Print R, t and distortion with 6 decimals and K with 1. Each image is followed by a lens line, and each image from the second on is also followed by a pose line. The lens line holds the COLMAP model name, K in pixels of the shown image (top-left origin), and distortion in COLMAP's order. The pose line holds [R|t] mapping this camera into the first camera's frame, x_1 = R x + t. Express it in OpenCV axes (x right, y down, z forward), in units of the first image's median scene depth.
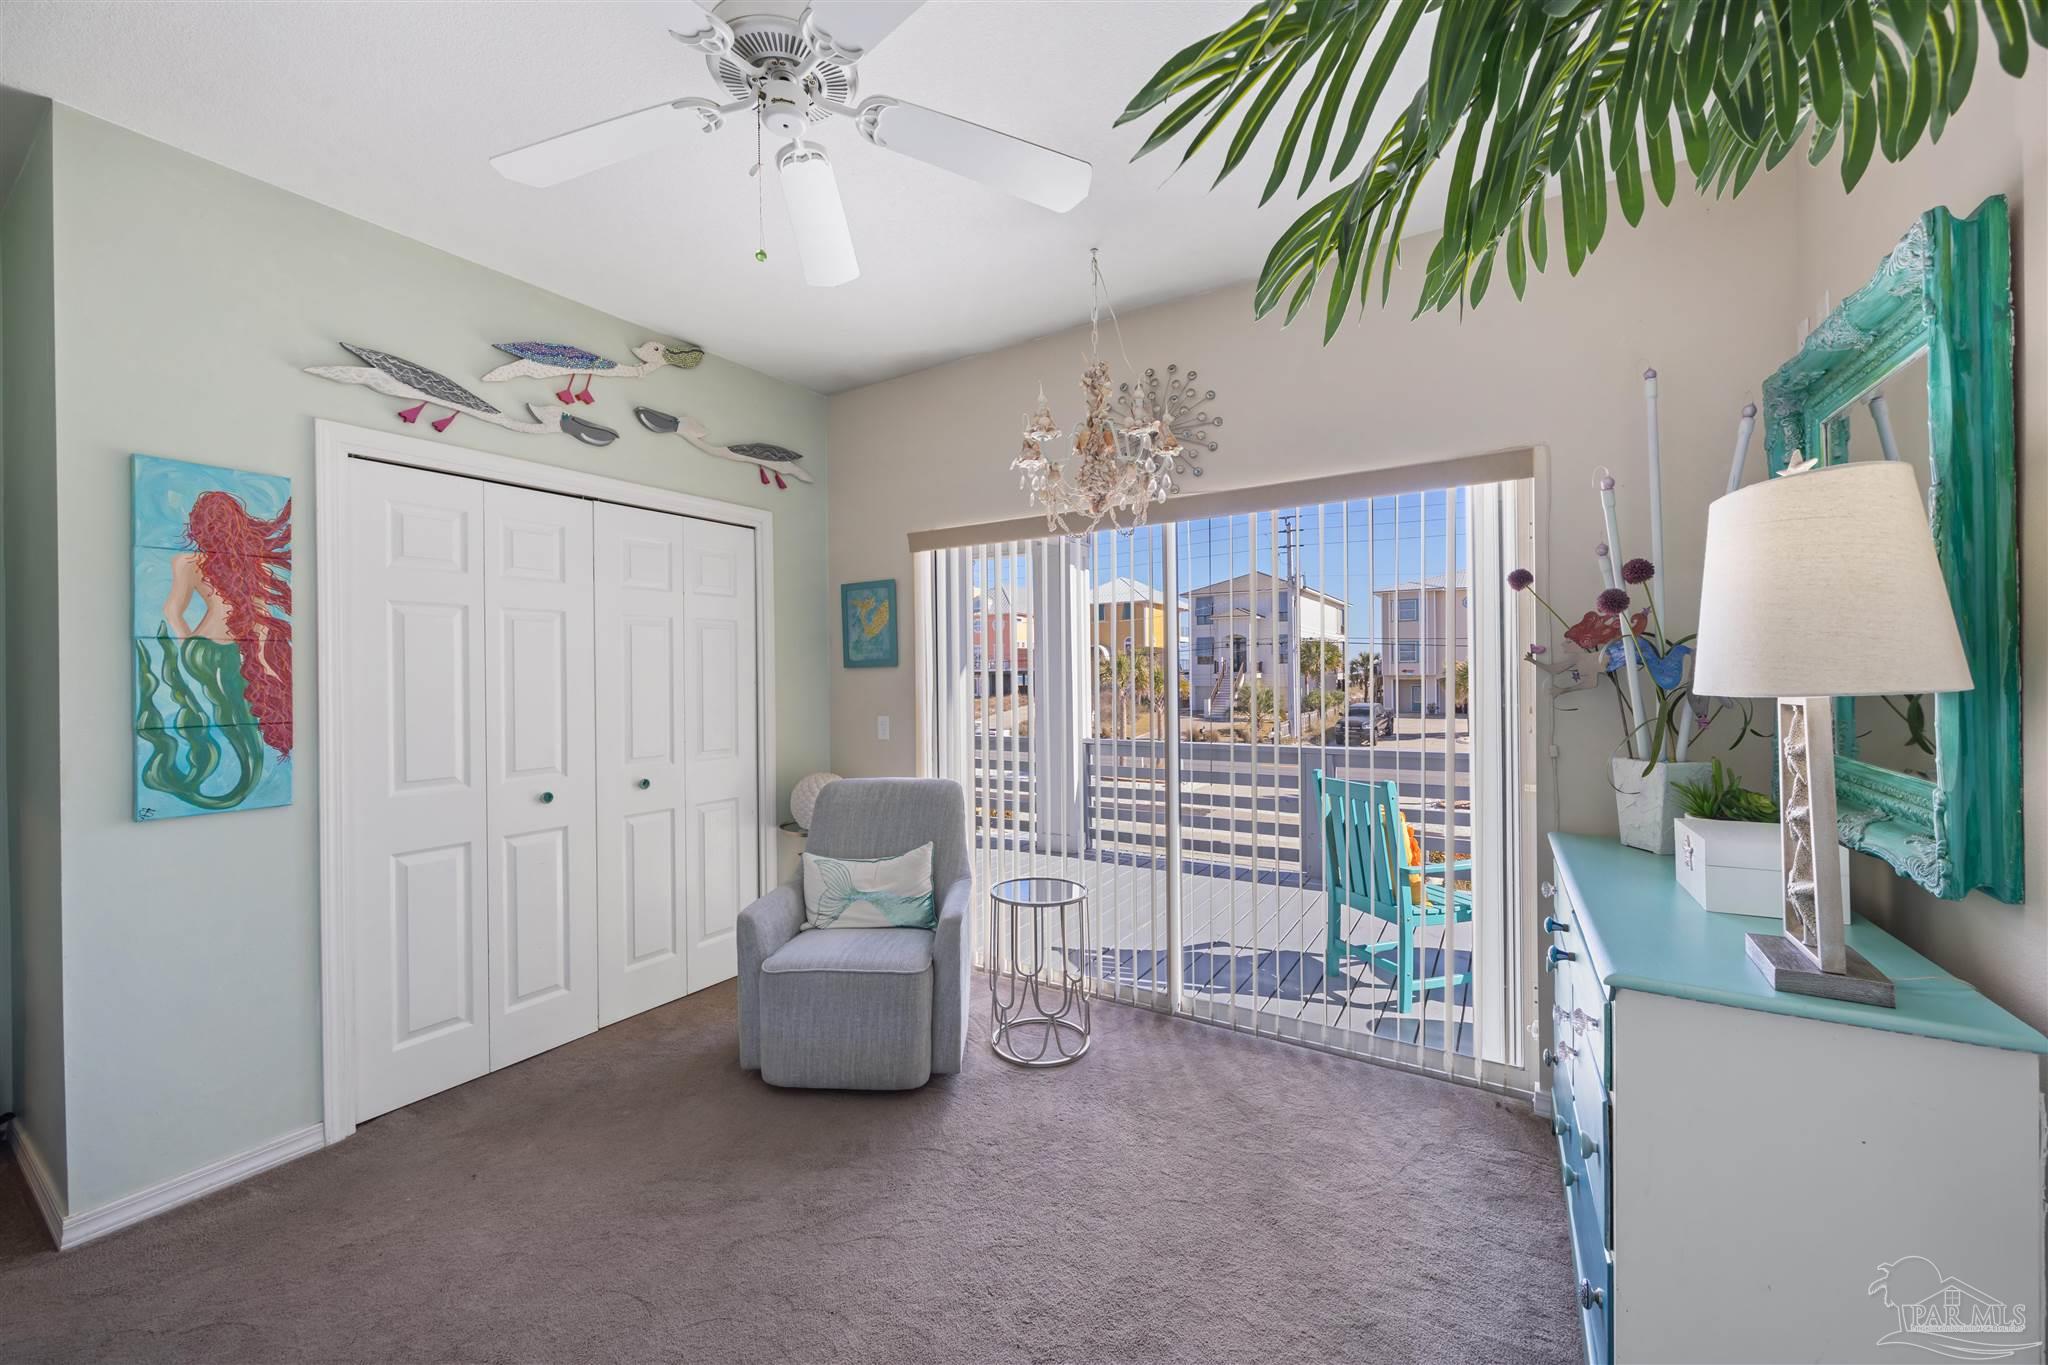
lens RADIAL K [[824.2, 0, 1034.8], [0, 824.2, 682.8], [0, 0, 1]] dist [0.001084, -0.000087]
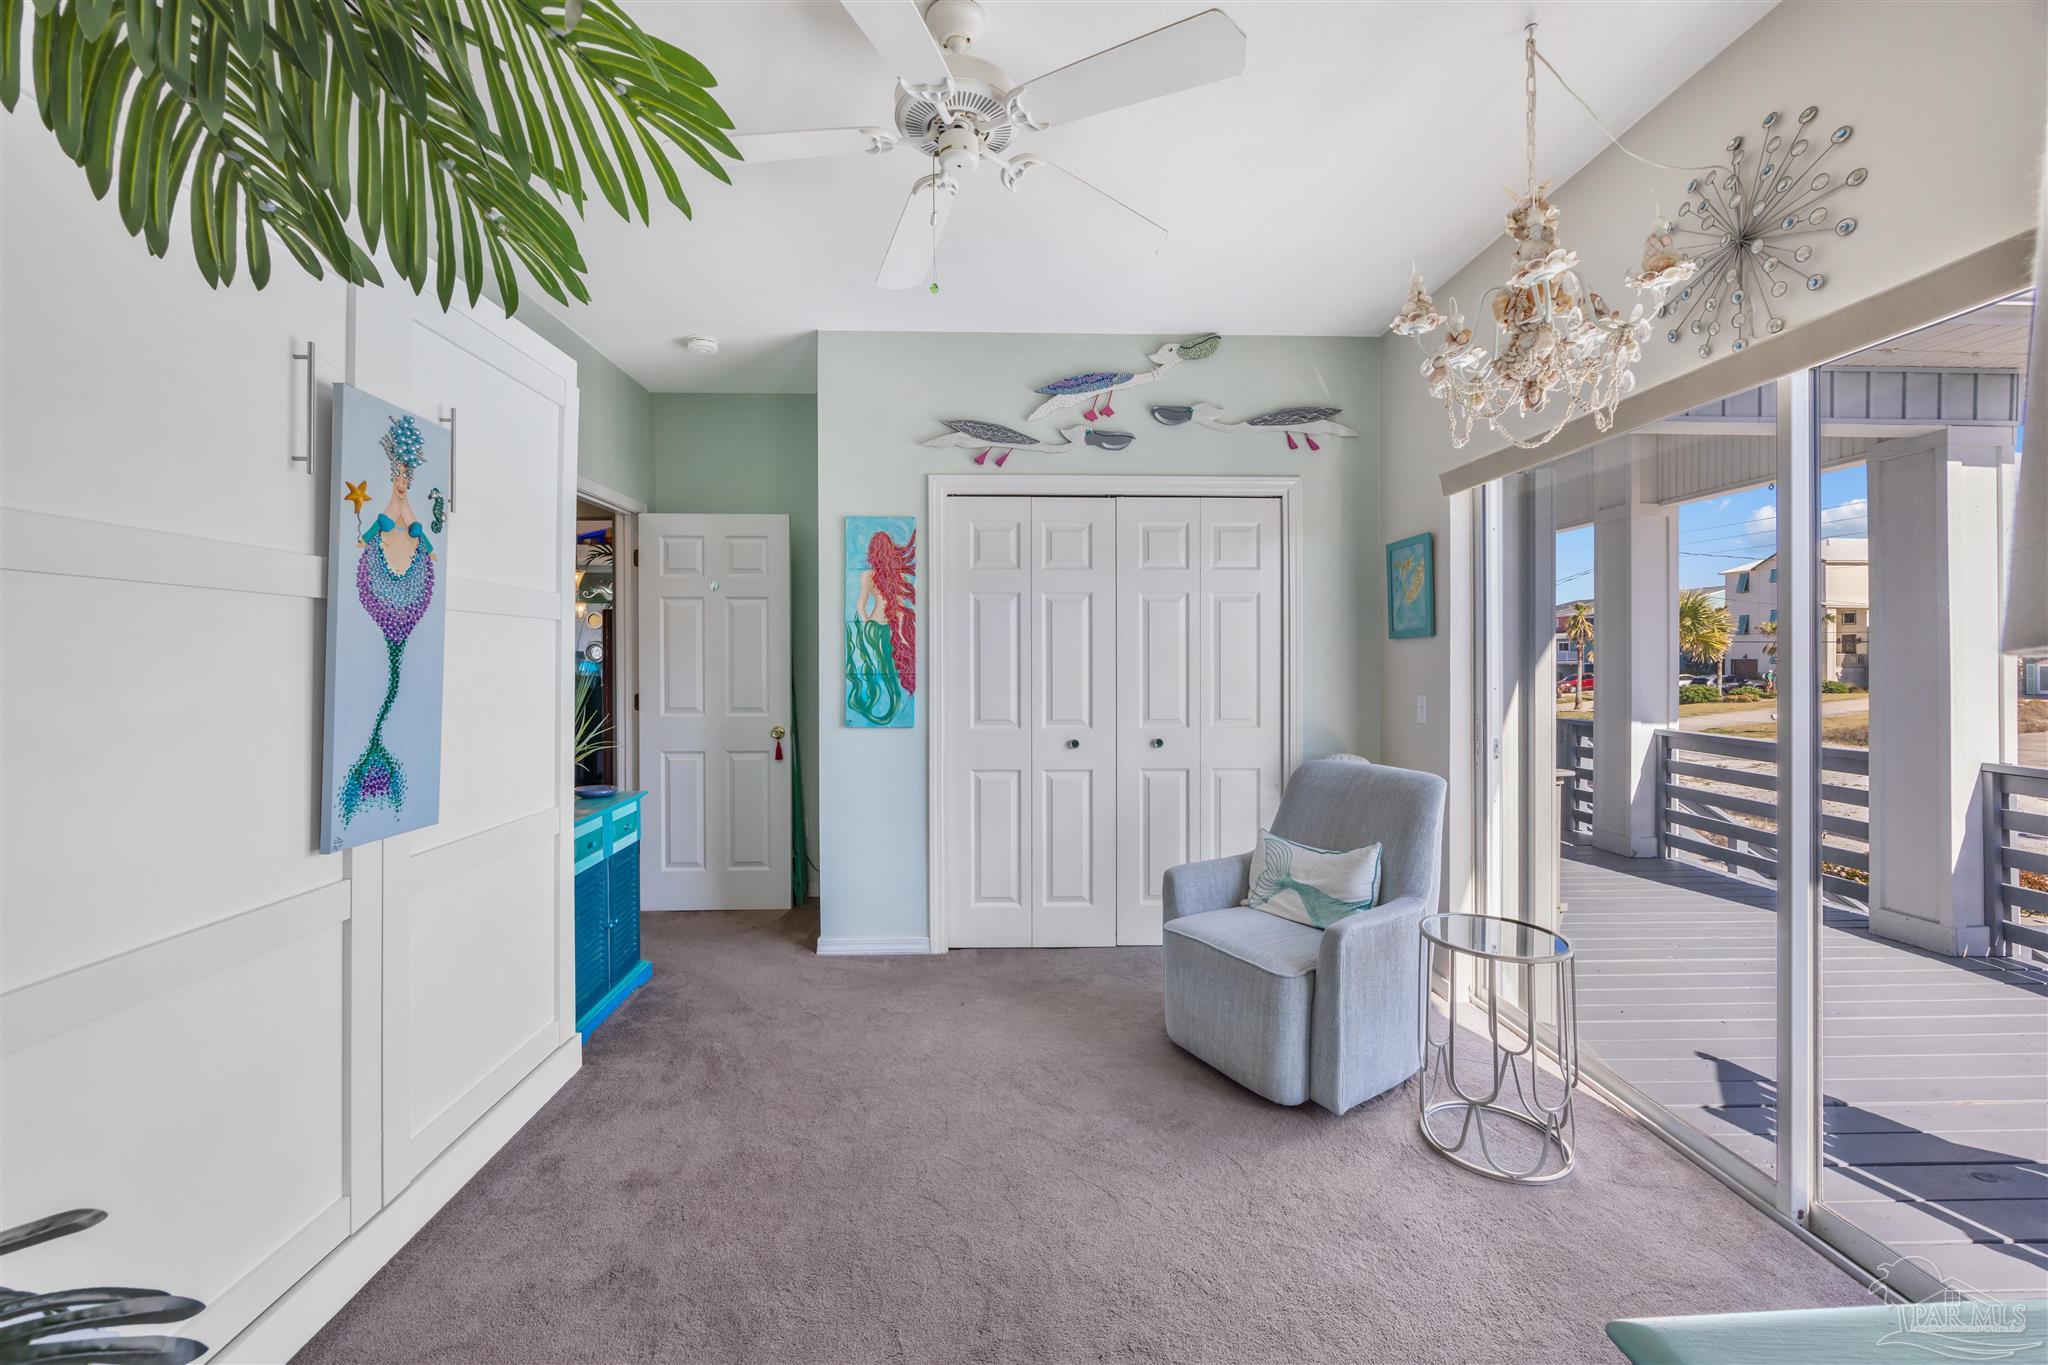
lens RADIAL K [[828.8, 0, 983.8], [0, 828.8, 669.8], [0, 0, 1]] dist [-0.000073, 0.000068]
pose [[0.531535, 0.023219, -0.846718, 0.439811], [-0.015659, 0.999723, 0.017585, 0.009314], [0.846892, 0.003911, 0.531751, 0.248615]]
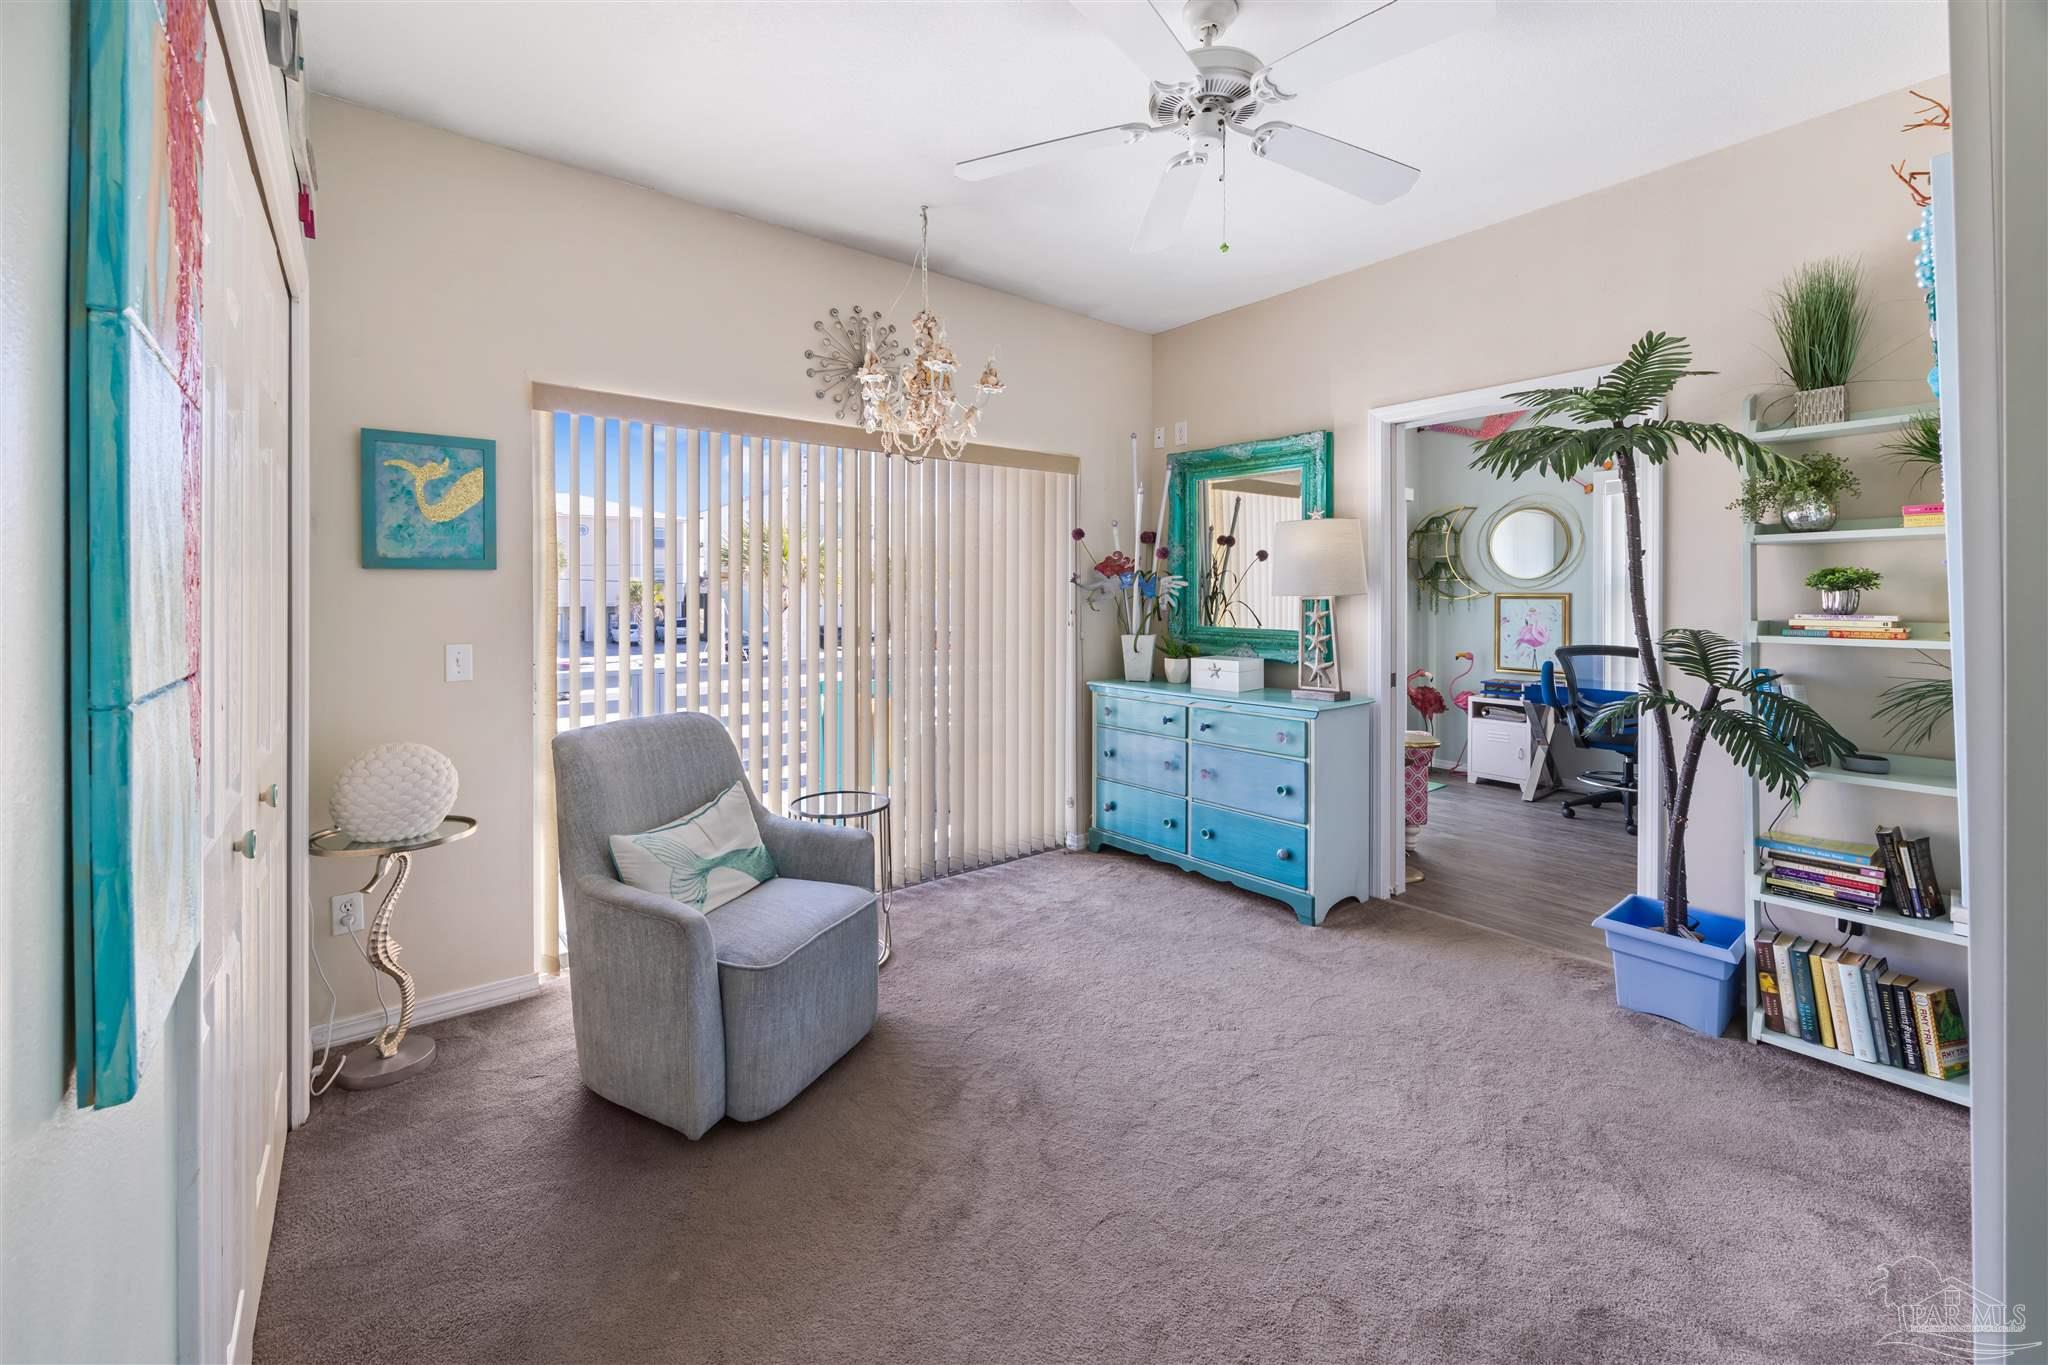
lens RADIAL K [[821.7, 0, 1026.9], [0, 821.7, 598.5], [0, 0, 1]] dist [0.001401, 0.000112]
pose [[0.310442, 0.004390, 0.950582, -0.988153], [0.003122, 0.999979, -0.005638, 0.014754], [-0.950587, 0.004718, 0.310422, 0.541500]]
